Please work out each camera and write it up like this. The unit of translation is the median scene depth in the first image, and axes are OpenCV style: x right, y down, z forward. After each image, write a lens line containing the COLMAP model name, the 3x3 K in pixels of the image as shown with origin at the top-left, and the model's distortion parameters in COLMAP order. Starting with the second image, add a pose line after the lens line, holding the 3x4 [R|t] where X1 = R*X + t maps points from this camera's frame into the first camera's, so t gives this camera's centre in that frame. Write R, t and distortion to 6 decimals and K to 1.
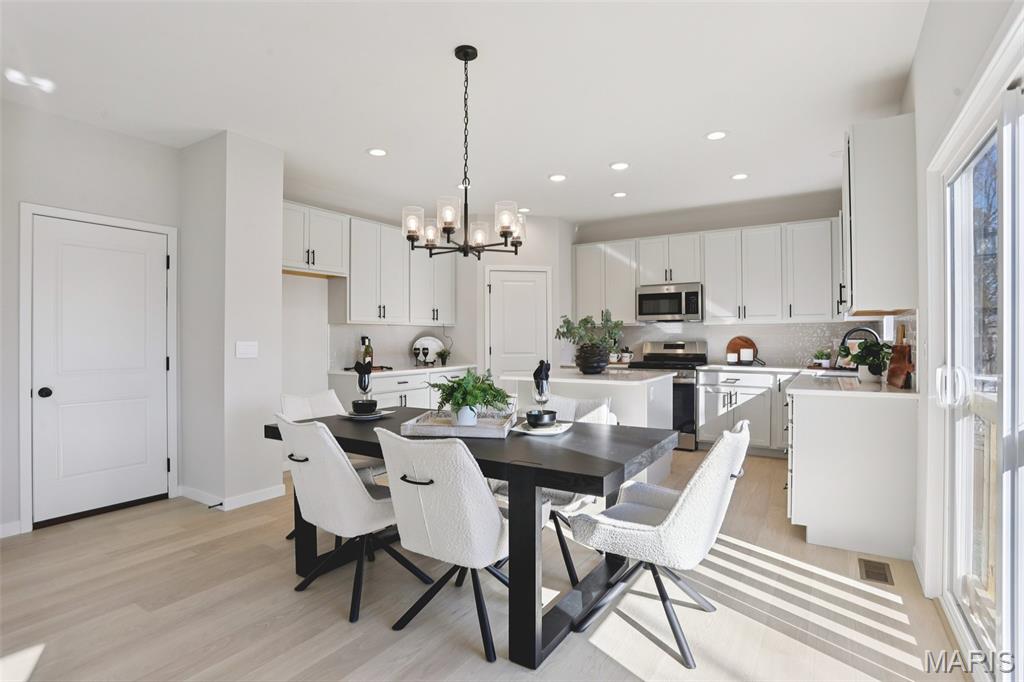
lens RADIAL K [[516.6, 0, 503.0], [0, 516.6, 340.5], [0, 0, 1]] dist [-0.073104, 0.034744]
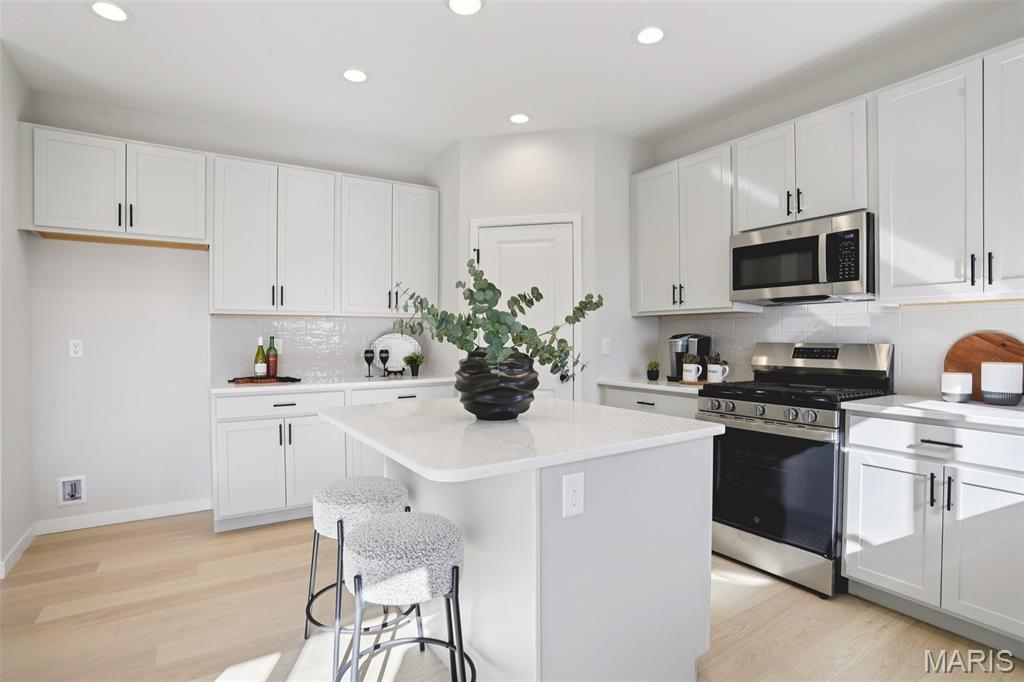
lens RADIAL K [[516.6, 0, 503.0], [0, 516.6, 340.5], [0, 0, 1]] dist [-0.073104, 0.034744]
pose [[0.910669, 0.005285, -0.413103, 0.284750], [-0.003562, 0.999981, 0.004942, -0.001789], [0.413122, -0.003029, 0.910671, 0.487406]]
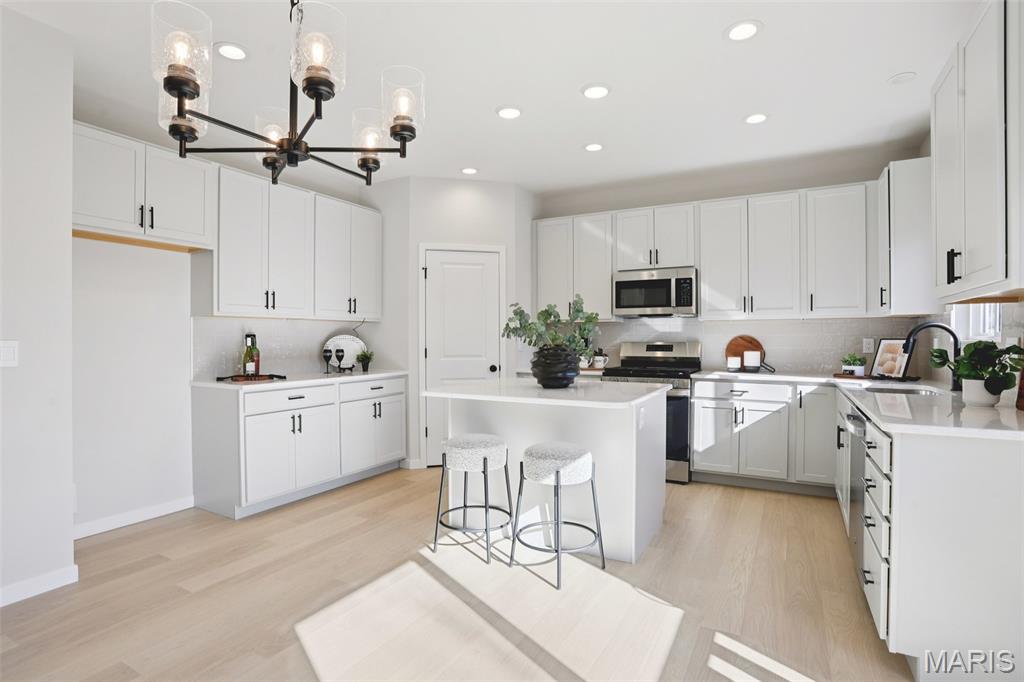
lens RADIAL K [[516.6, 0, 503.0], [0, 516.6, 340.5], [0, 0, 1]] dist [-0.073104, 0.034744]
pose [[0.997921, 0.002296, 0.064402, 0.044701], [-0.002332, 0.999997, 0.000494, 0.000254], [-0.064401, -0.000643, 0.997924, 0.242168]]
